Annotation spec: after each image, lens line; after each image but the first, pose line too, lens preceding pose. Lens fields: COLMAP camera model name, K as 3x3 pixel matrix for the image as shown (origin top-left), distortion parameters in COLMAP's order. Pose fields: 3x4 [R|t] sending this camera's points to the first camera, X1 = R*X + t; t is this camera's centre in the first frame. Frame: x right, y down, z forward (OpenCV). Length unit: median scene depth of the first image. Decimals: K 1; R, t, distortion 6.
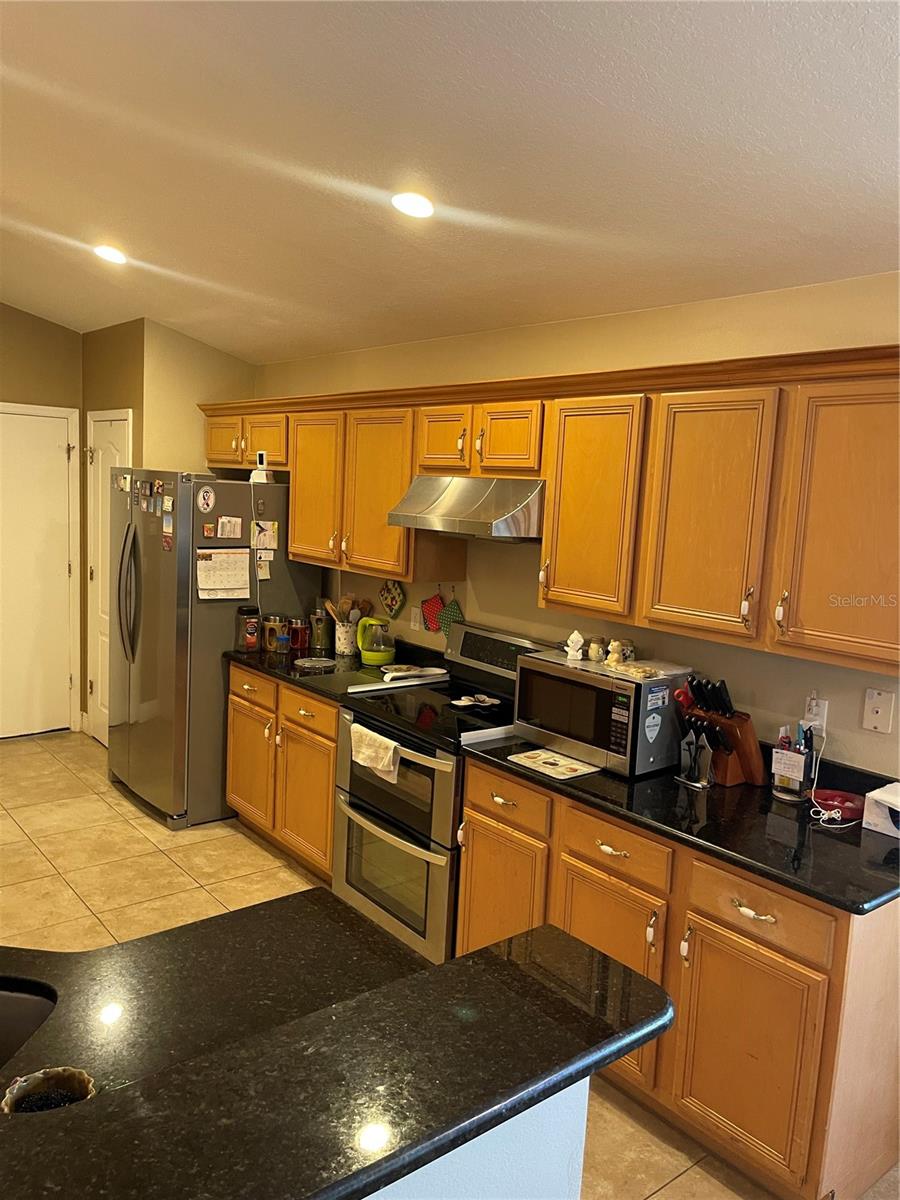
lens RADIAL K [[905.1, 0, 441.8], [0, 905.1, 600.7], [0, 0, 1]] dist [0.050544, -0.026147]
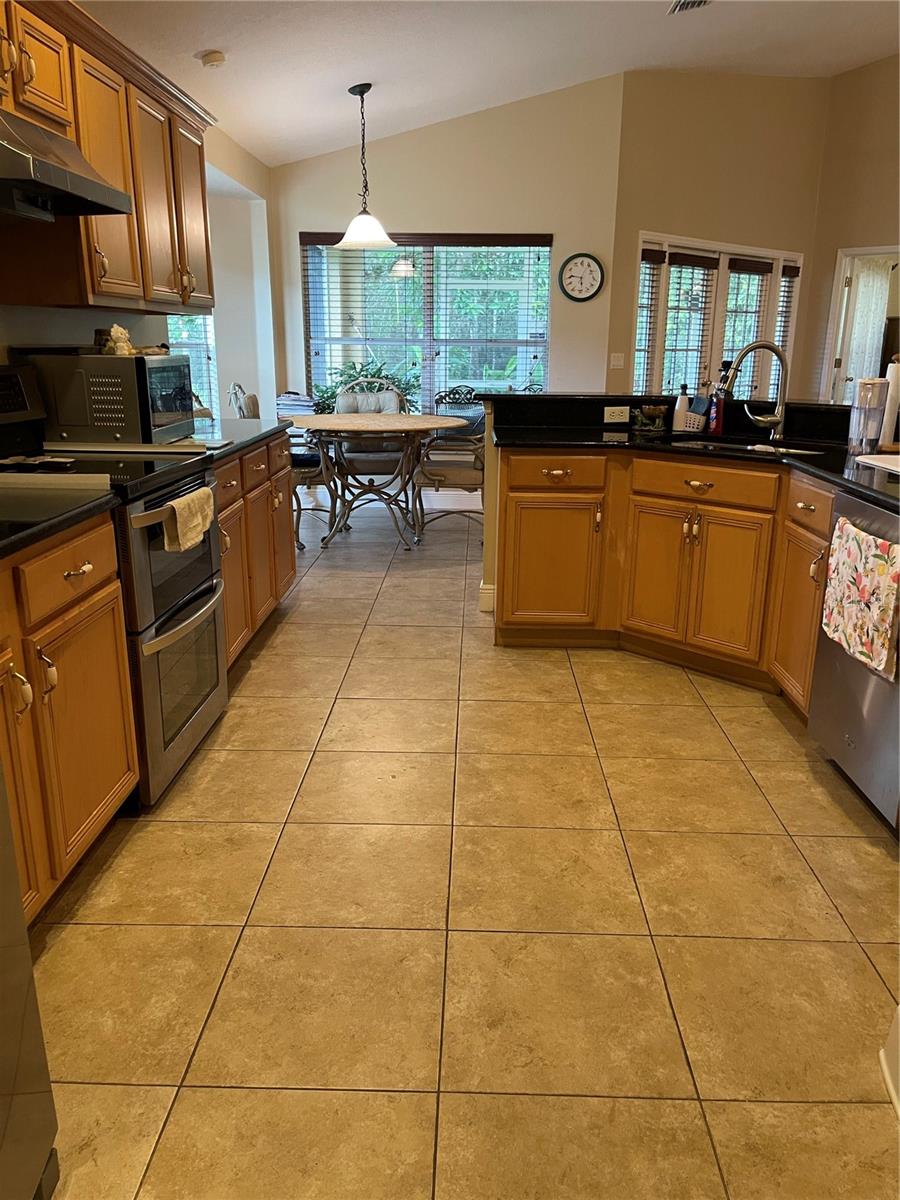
lens RADIAL K [[905.1, 0, 452.8], [0, 905.1, 600.3], [0, 0, 1]] dist [0.050544, -0.026147]
pose [[-0.758685, -0.235783, 0.607292, -0.613832], [0.034290, 0.916459, 0.398656, -0.058957], [-0.650555, 0.323278, -0.687219, 1.199122]]
